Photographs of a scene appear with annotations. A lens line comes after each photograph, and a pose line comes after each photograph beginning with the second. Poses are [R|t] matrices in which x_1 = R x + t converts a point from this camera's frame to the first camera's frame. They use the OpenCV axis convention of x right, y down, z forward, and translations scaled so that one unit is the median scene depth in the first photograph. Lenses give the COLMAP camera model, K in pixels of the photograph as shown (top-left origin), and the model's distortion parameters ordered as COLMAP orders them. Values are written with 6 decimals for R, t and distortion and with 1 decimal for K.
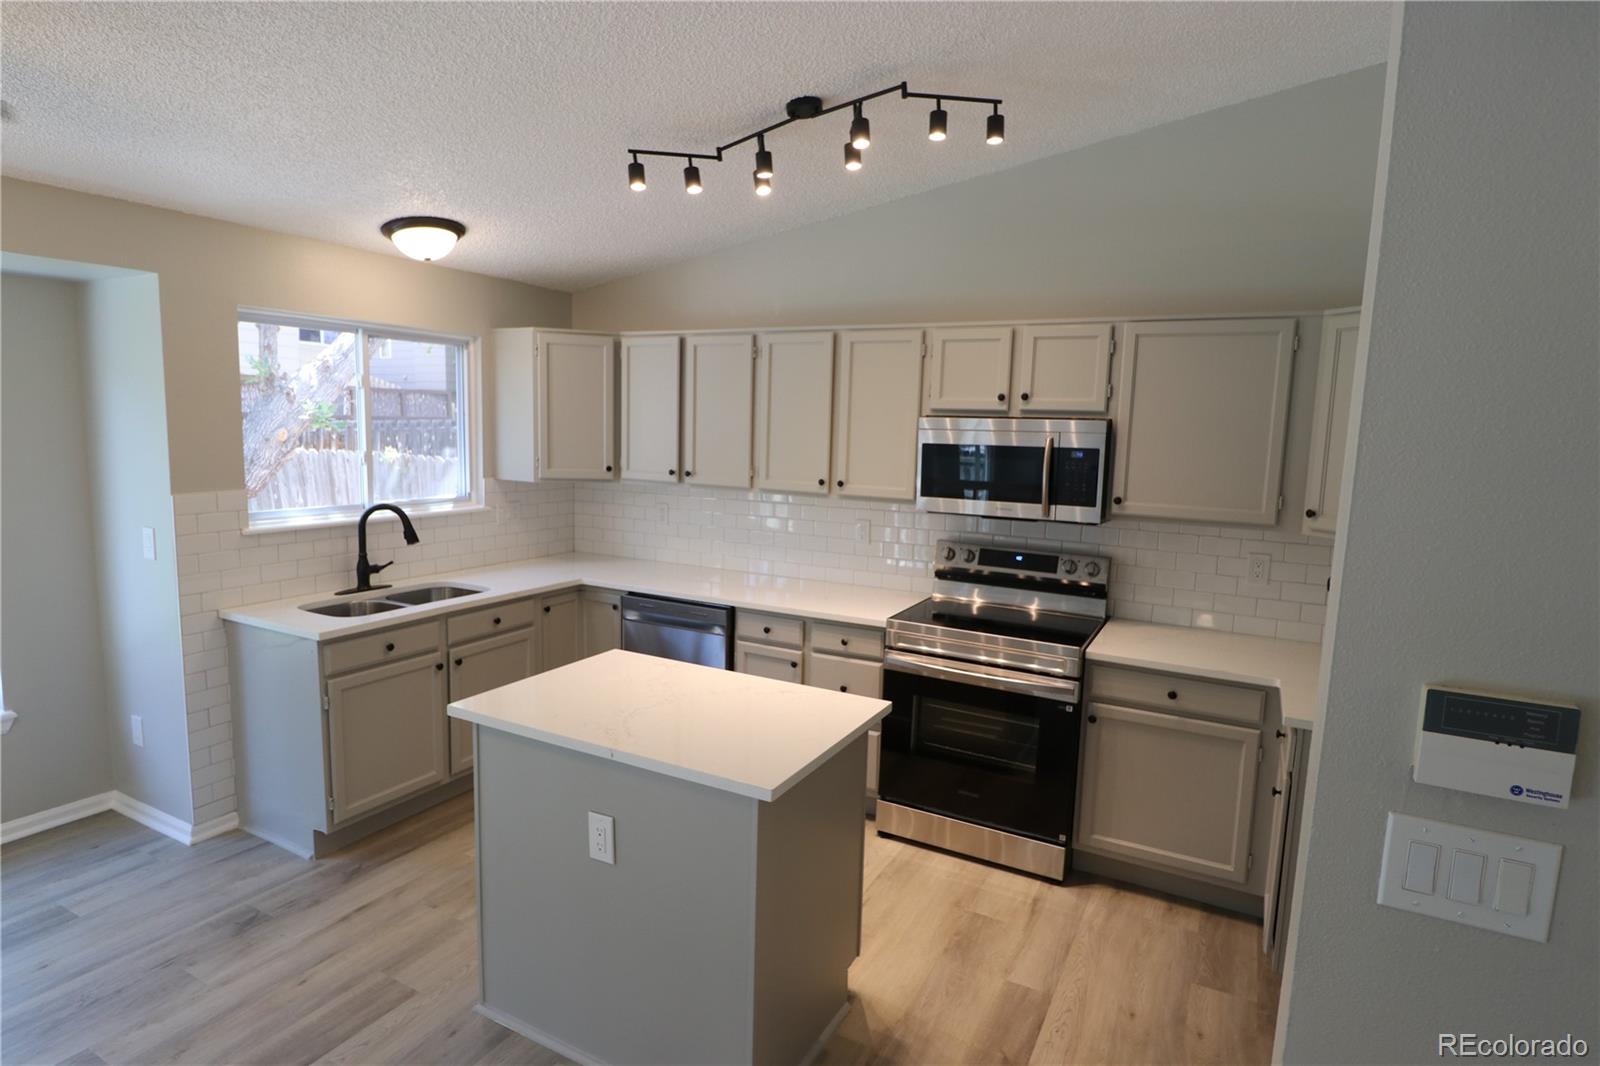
lens RADIAL K [[844.1, 0, 794.2], [0, 844.1, 529.1], [0, 0, 1]] dist [0.007244, -0.013950]
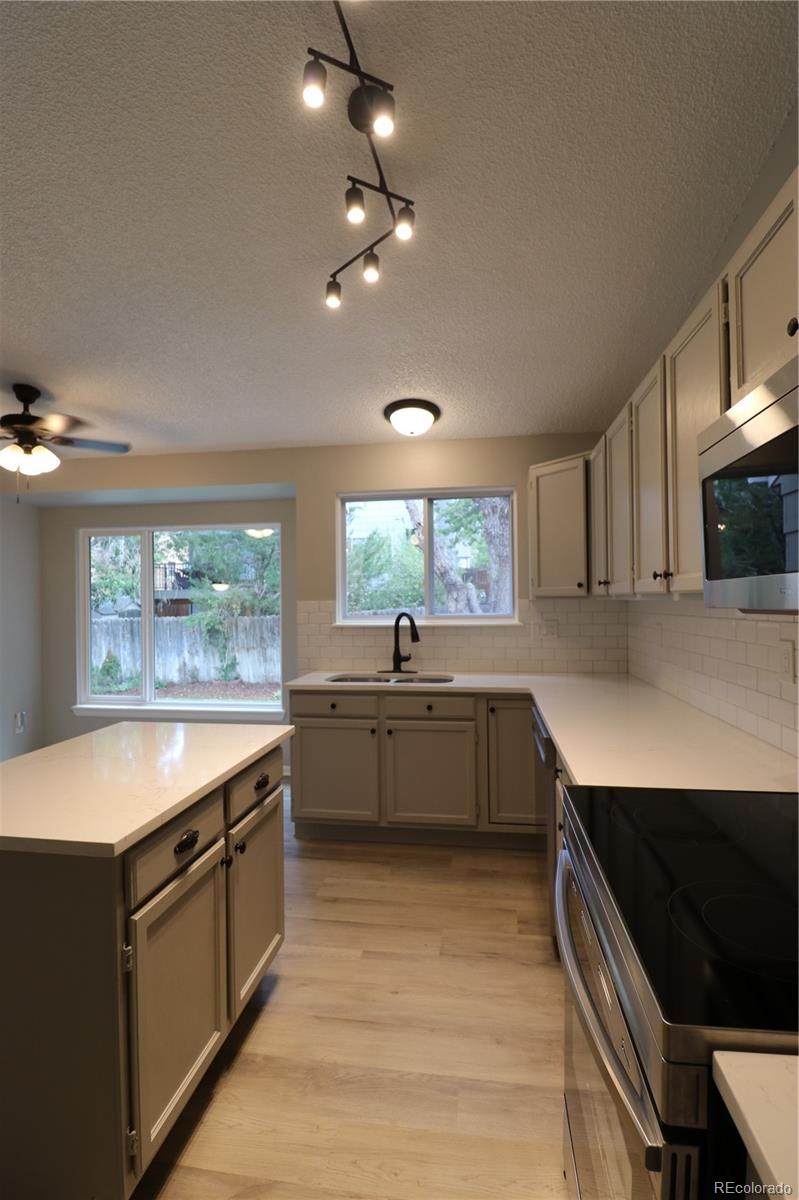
lens RADIAL K [[557.3, 0, 399.5], [0, 557.3, 600.0], [0, 0, 1]] dist [-0.001231, -0.011303]
pose [[0.337206, -0.032366, -0.940874, 0.431971], [-0.097629, 0.992818, -0.069143, 0.017072], [0.936355, 0.115172, 0.331624, 0.756680]]
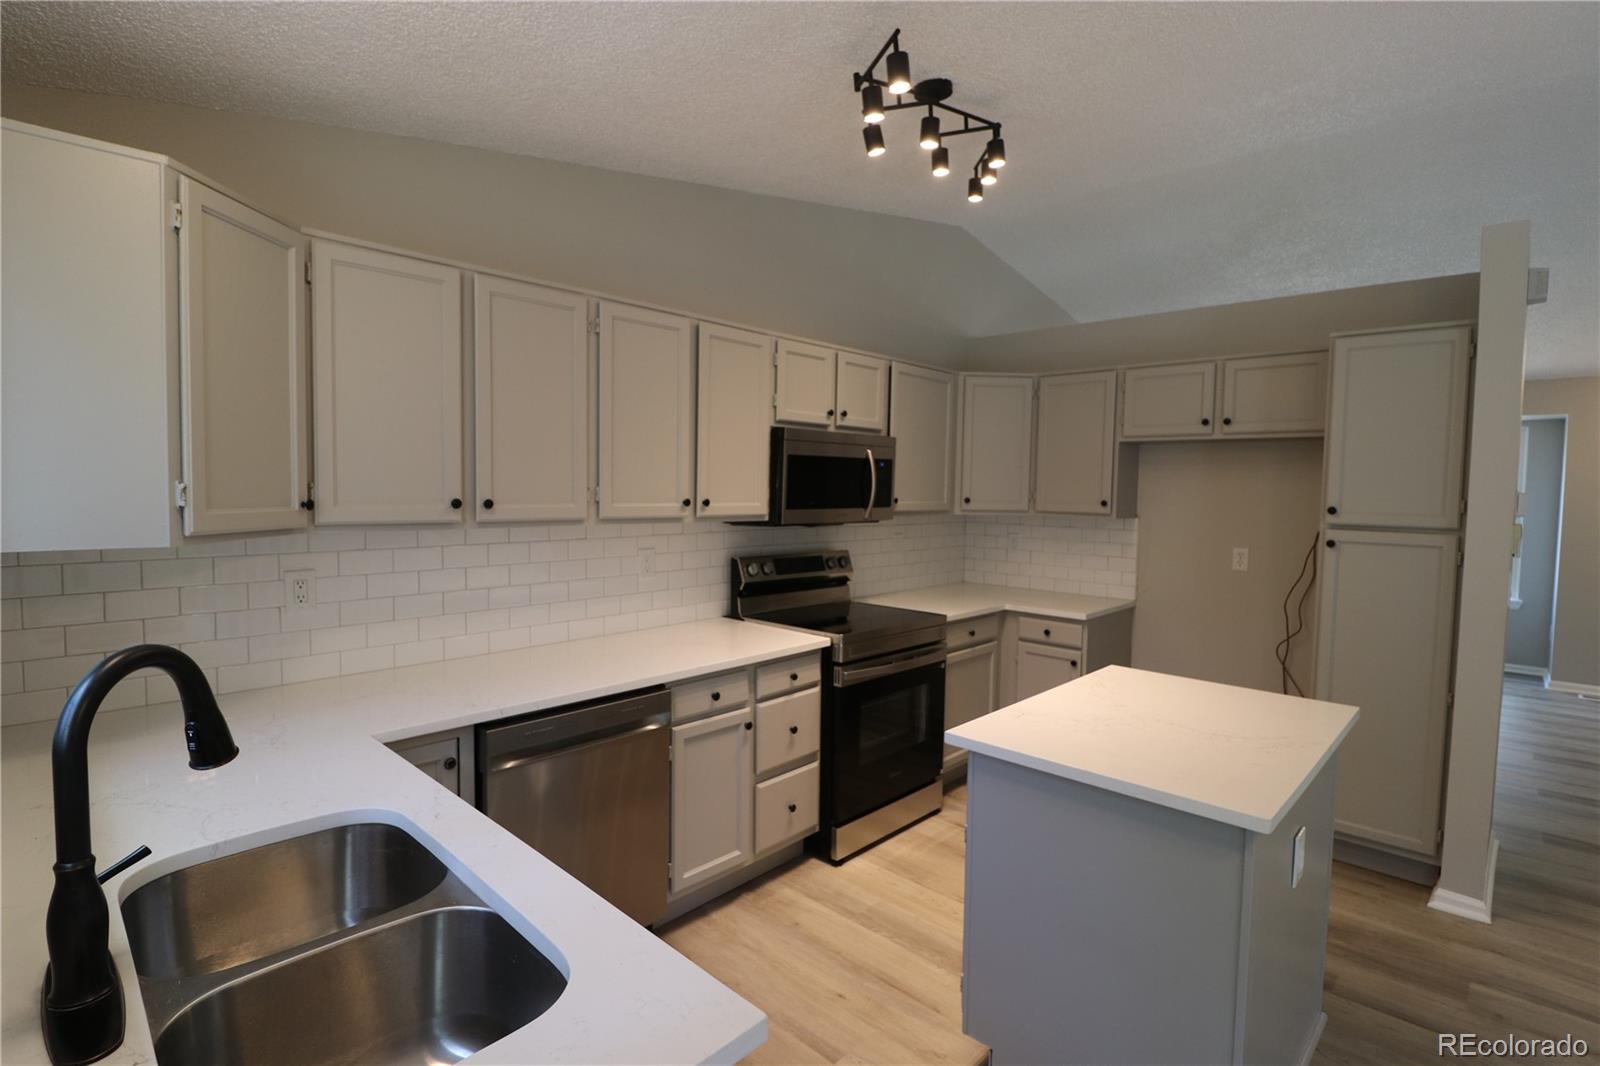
lens RADIAL K [[766.1, 0, 797.2], [0, 766.1, 527.1], [0, 0, 1]] dist [-0.001341, -0.011621]
pose [[0.268624, -0.077270, 0.960141, -0.737439], [0.111810, 0.992541, 0.048596, -0.064285], [-0.956734, 0.094299, 0.275260, 0.802963]]
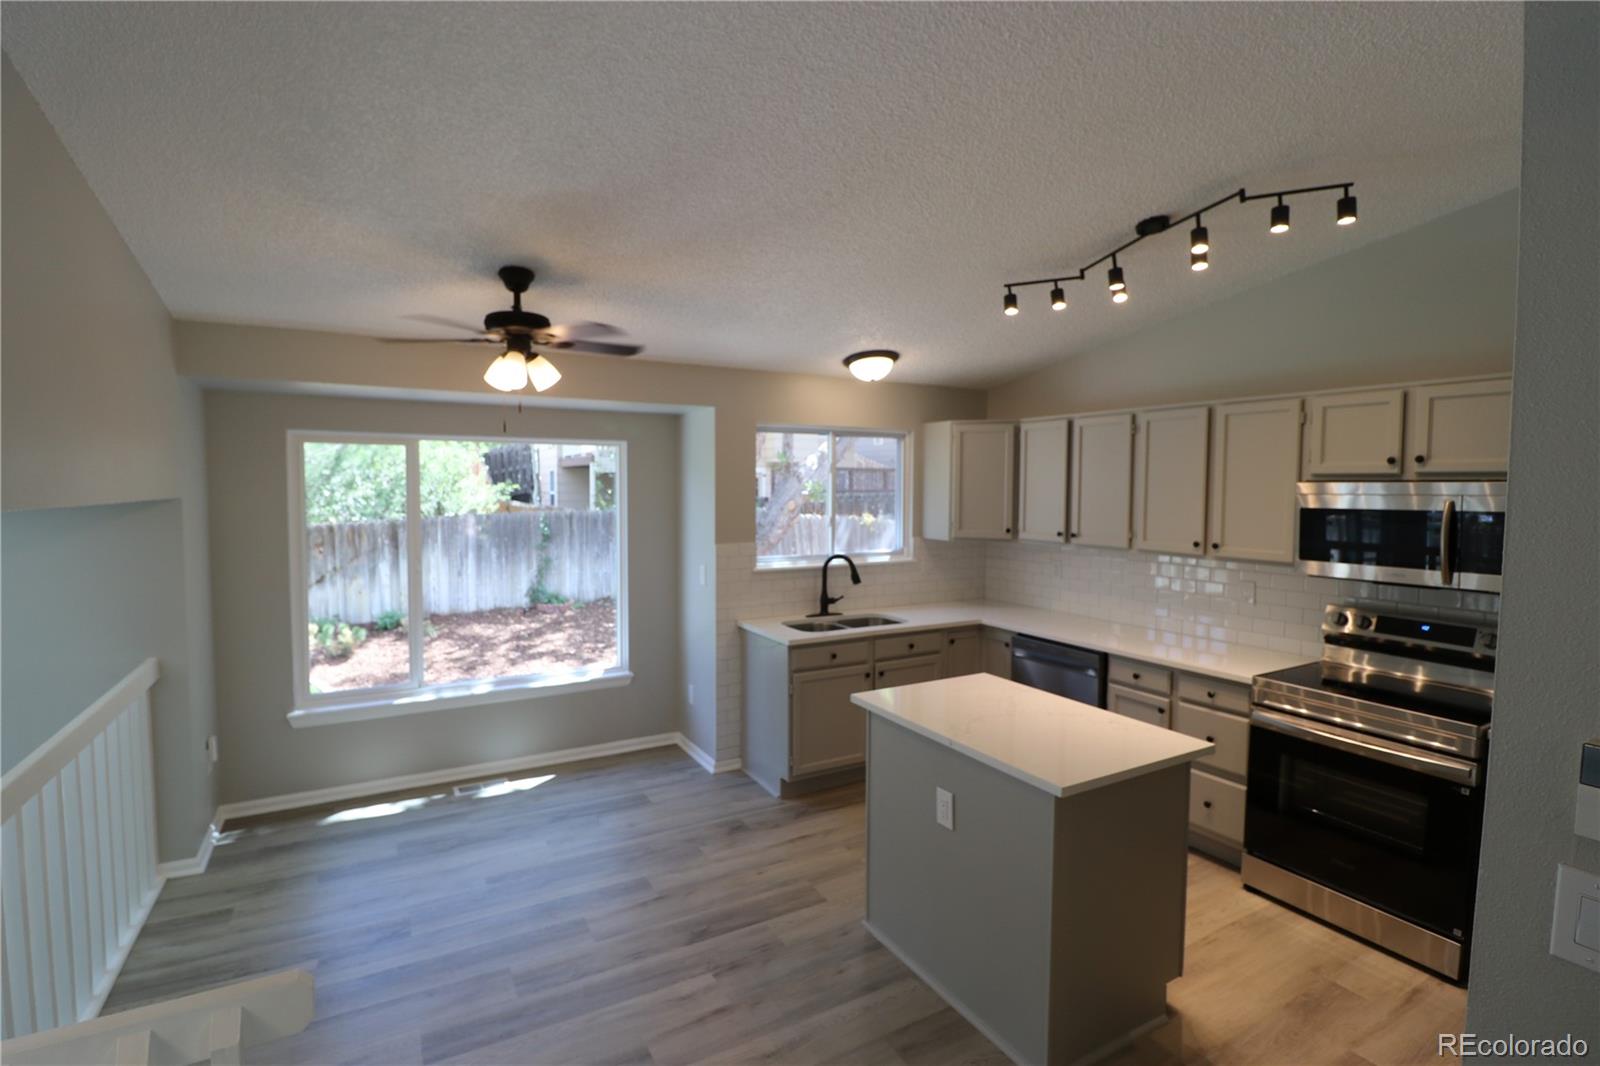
lens RADIAL K [[743.0, 0, 794.9], [0, 743.0, 527.4], [0, 0, 1]] dist [-0.001231, -0.011303]
pose [[0.845149, 0.005456, -0.534503, 0.121371], [-0.046574, 0.996897, -0.063466, 0.008061], [0.532498, 0.078532, 0.842780, -0.086978]]
